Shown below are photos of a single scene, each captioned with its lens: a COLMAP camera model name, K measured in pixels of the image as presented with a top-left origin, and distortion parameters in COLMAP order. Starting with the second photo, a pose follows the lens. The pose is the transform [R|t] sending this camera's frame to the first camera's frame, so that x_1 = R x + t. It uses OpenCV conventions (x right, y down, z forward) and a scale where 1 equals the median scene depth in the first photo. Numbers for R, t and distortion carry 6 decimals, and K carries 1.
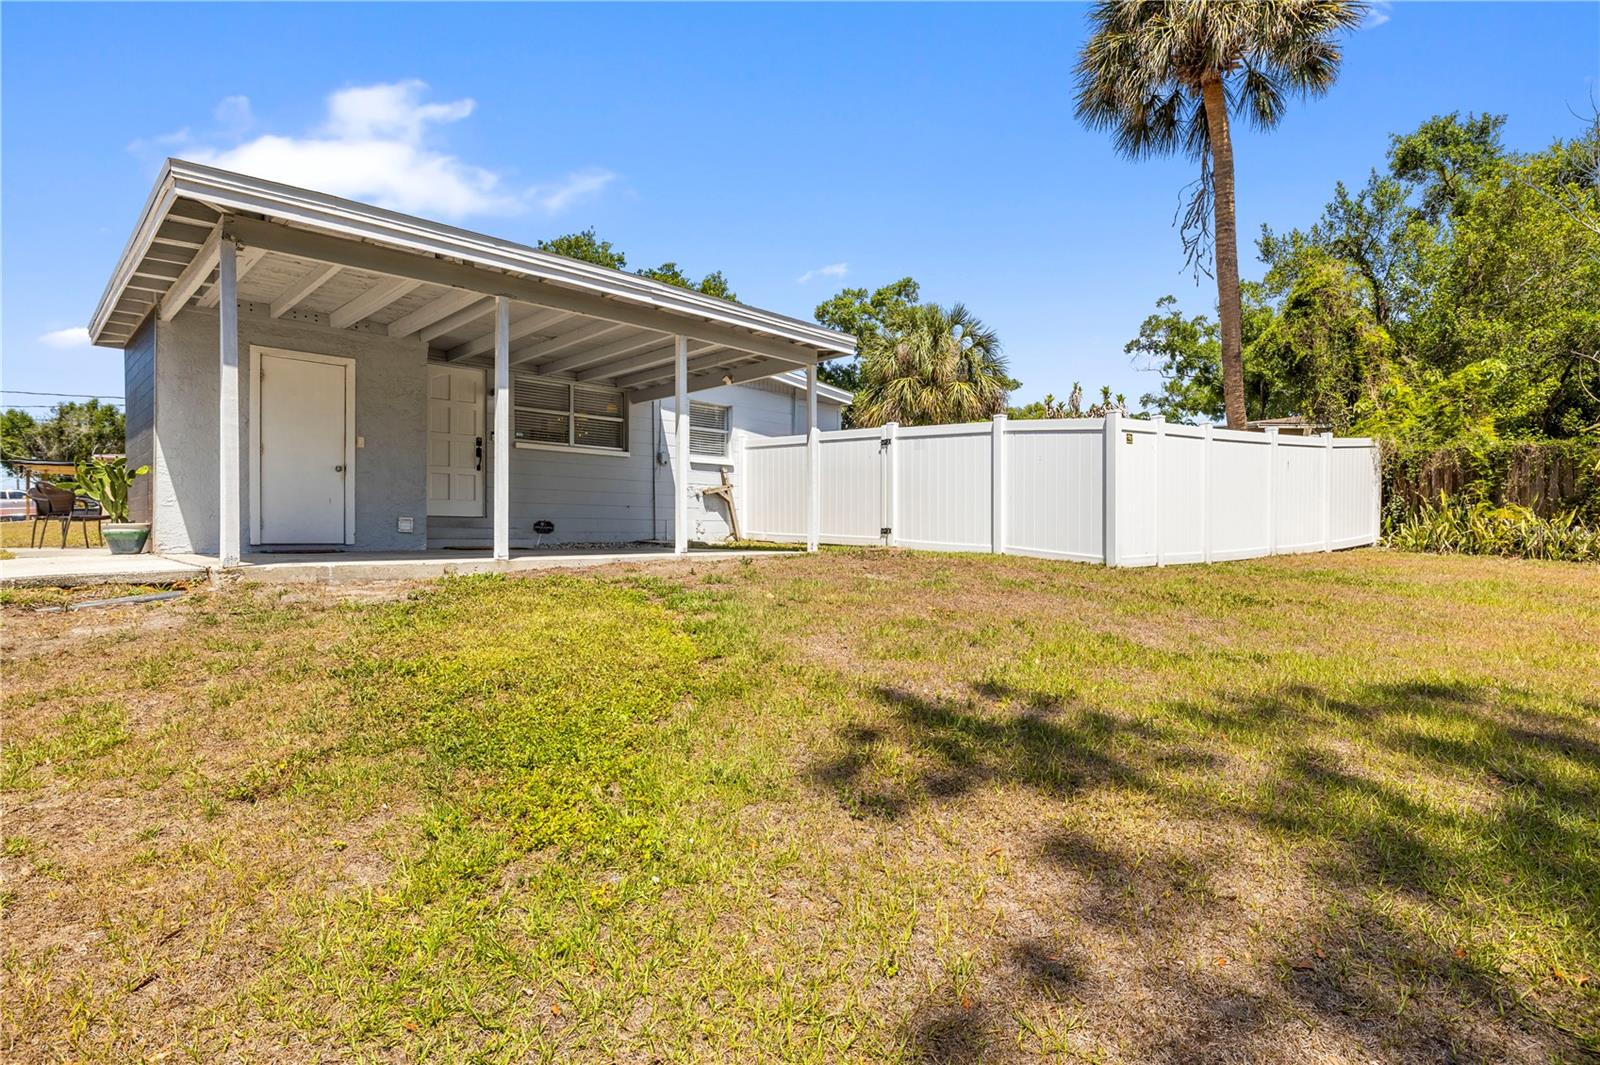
lens RADIAL K [[801.1, 0, 798.9], [0, 801.1, 532.4], [0, 0, 1]] dist [-0.000390, -0.000485]
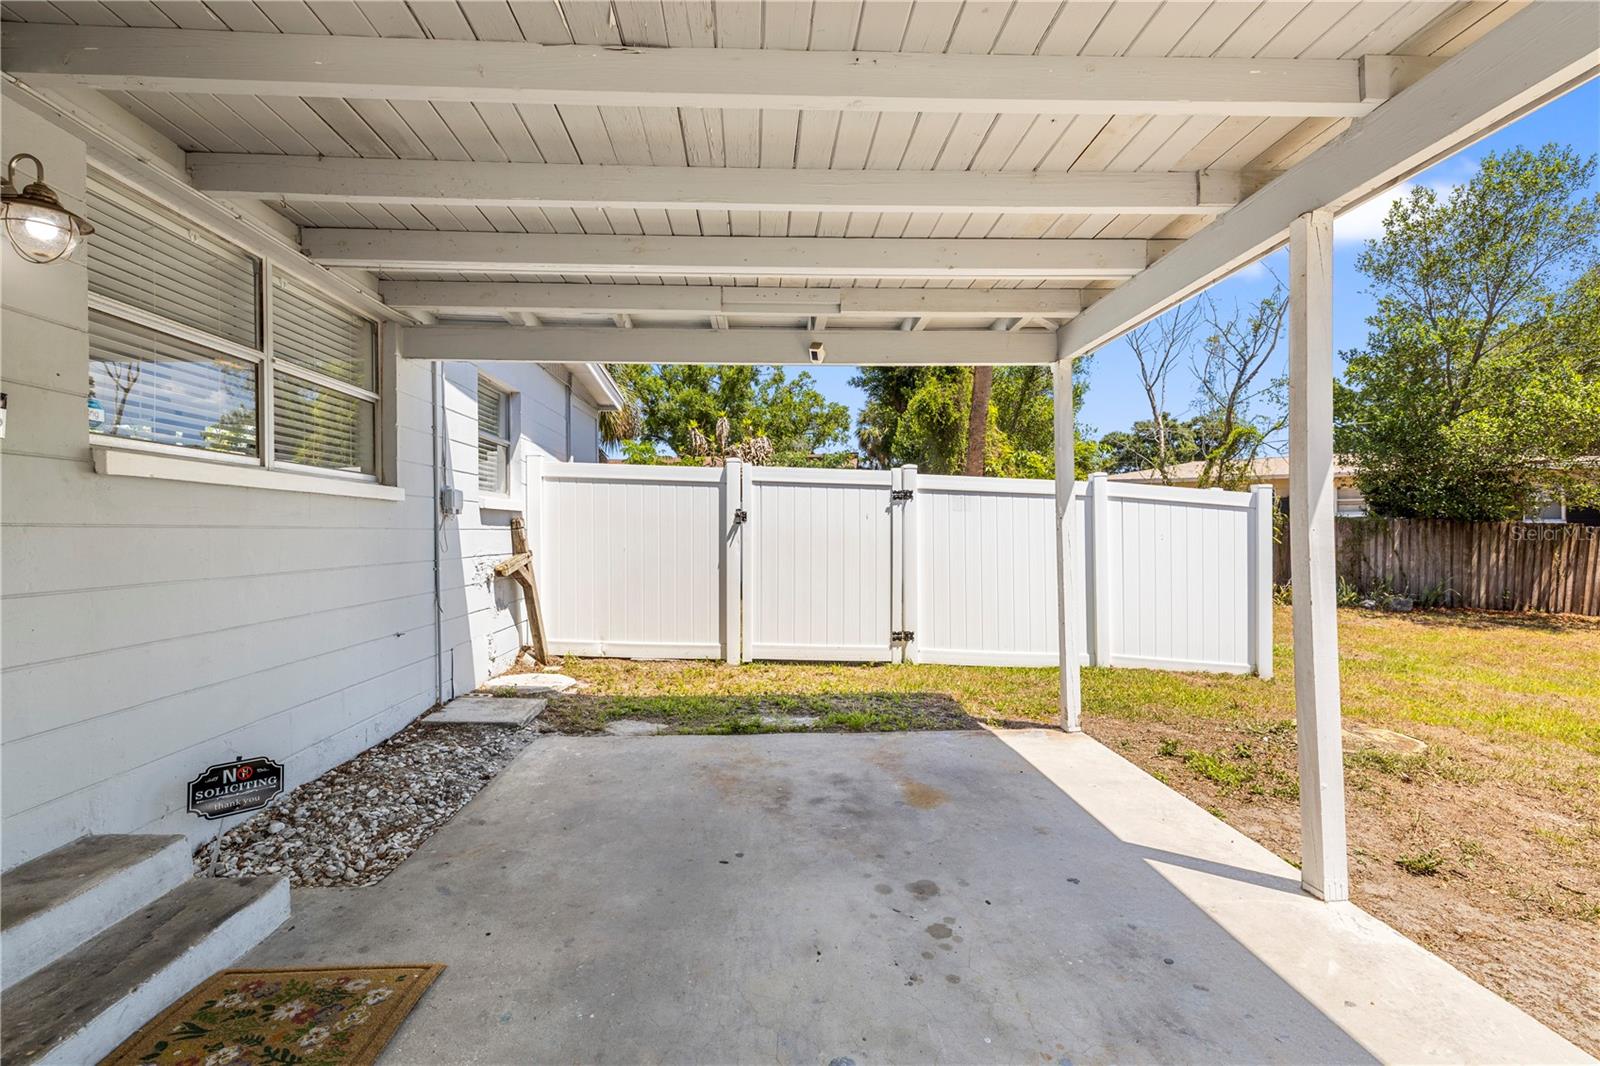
lens RADIAL K [[690.3, 0, 810.0], [0, 690.3, 518.7], [0, 0, 1]] dist [0.001762, 0.001755]
pose [[0.658220, 0.009052, 0.752772, -0.314889], [0.004125, 0.999869, -0.015631, -0.077667], [-0.752815, 0.013394, 0.658096, 0.629472]]
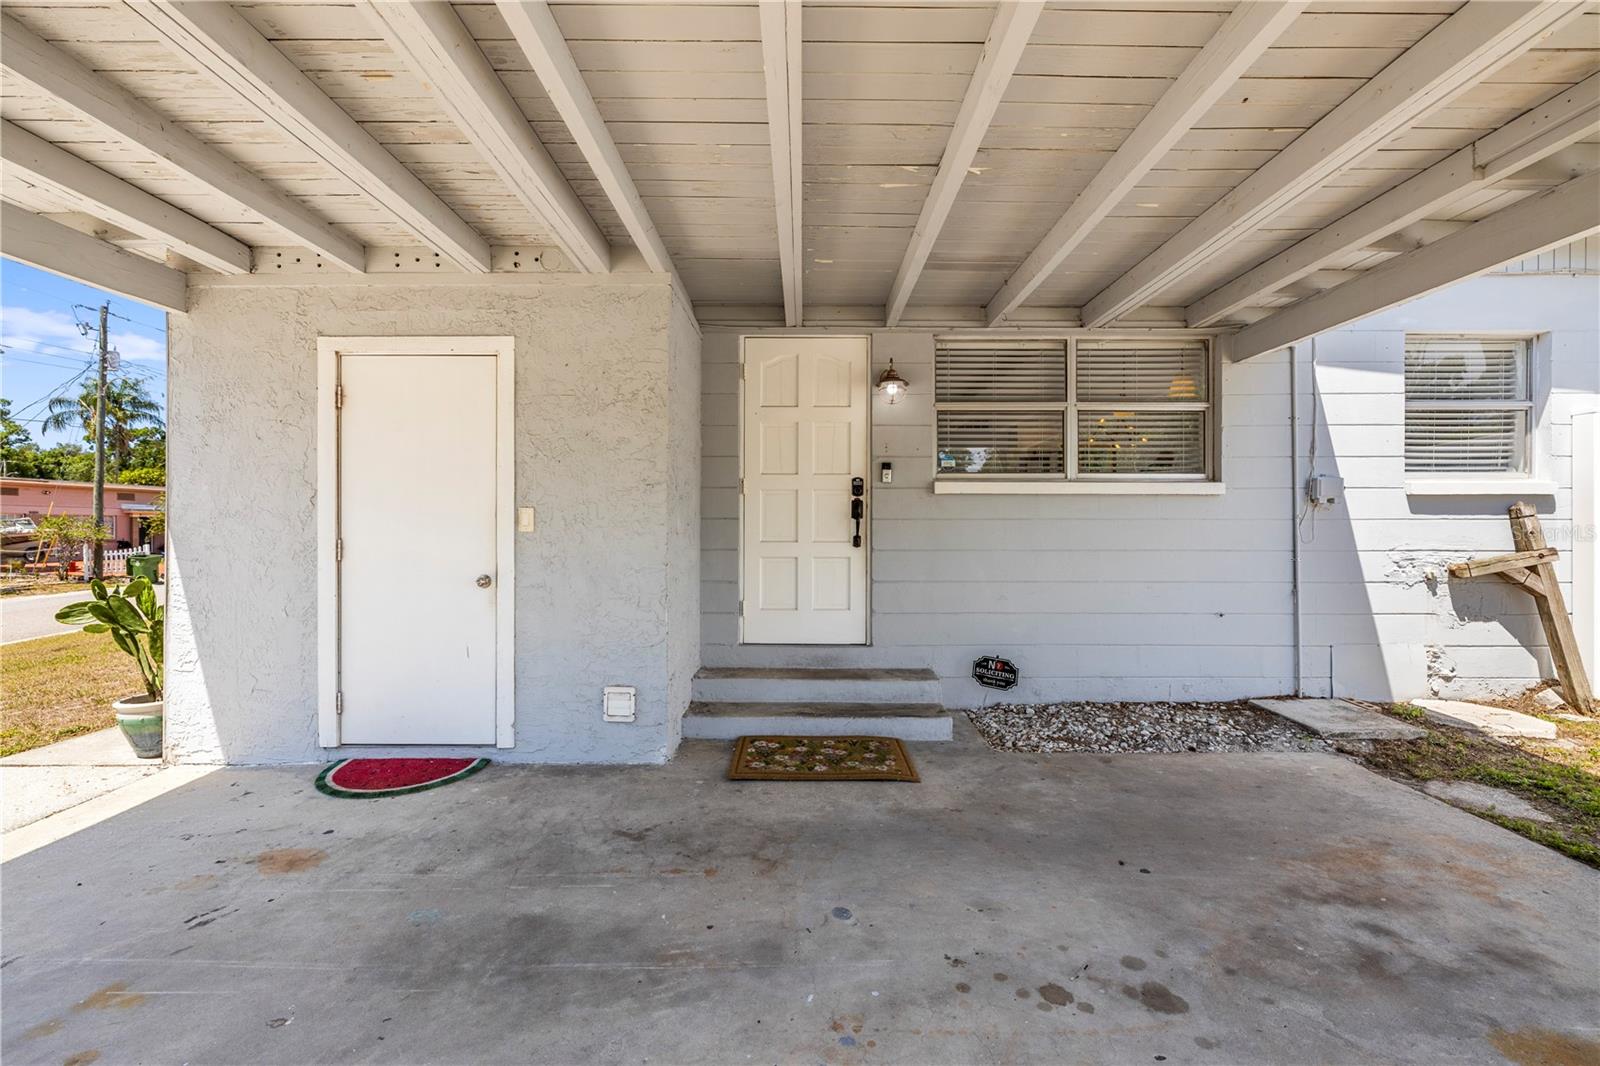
lens RADIAL K [[688.4, 0, 808.9], [0, 688.4, 528.2], [0, 0, 1]] dist [0.001080, 0.000162]
pose [[0.716609, -0.002870, -0.697469, -0.115231], [0.003314, 0.999994, -0.000711, -0.075051], [0.697467, -0.001802, 0.716615, 0.584584]]
